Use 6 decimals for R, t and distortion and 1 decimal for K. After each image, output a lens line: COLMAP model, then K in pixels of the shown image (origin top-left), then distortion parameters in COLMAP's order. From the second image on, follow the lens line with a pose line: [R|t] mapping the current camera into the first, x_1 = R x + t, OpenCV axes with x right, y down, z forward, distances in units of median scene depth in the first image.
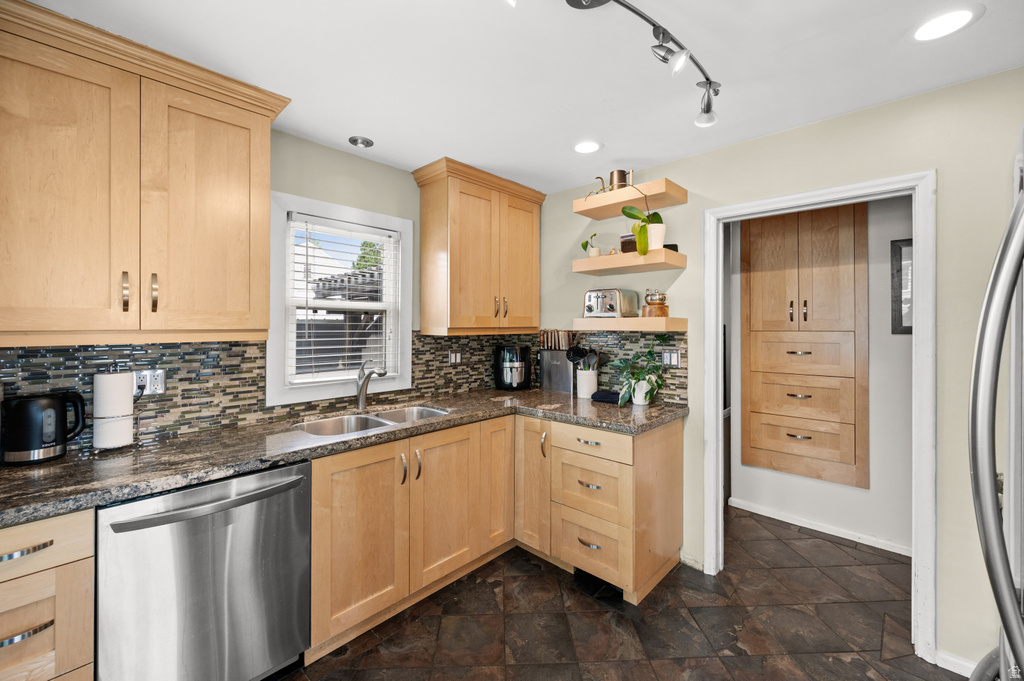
lens RADIAL K [[409.6, 0, 516.8], [0, 409.6, 325.1], [0, 0, 1]] dist [-0.001949, -0.000386]
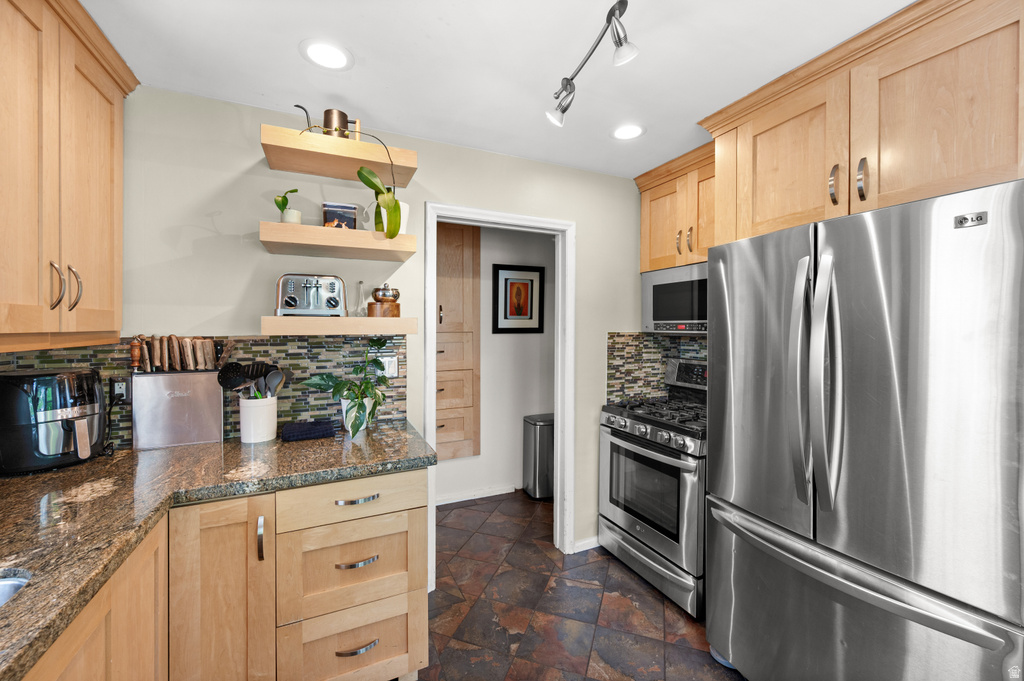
lens RADIAL K [[409.6, 0, 512.0], [0, 409.6, 333.6], [0, 0, 1]] dist [-0.001949, -0.000386]
pose [[0.378943, -0.014716, 0.925303, -0.307670], [0.001681, 0.999883, 0.015213, 0.000612], [-0.925419, -0.004209, 0.378923, 0.449282]]
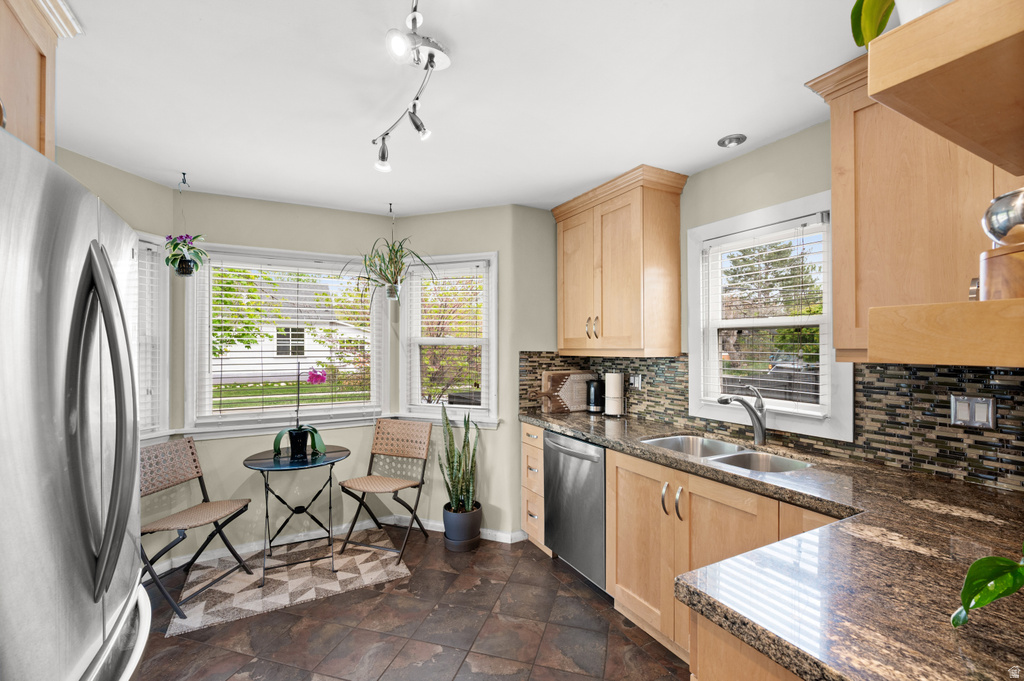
lens RADIAL K [[437.9, 0, 509.2], [0, 437.9, 343.2], [0, 0, 1]] dist [-0.000395, -0.000750]
pose [[-0.318623, -0.005093, -0.947868, 0.562819], [0.004271, 0.999968, -0.006808, -0.000698], [0.947872, -0.006218, -0.318591, 0.695127]]
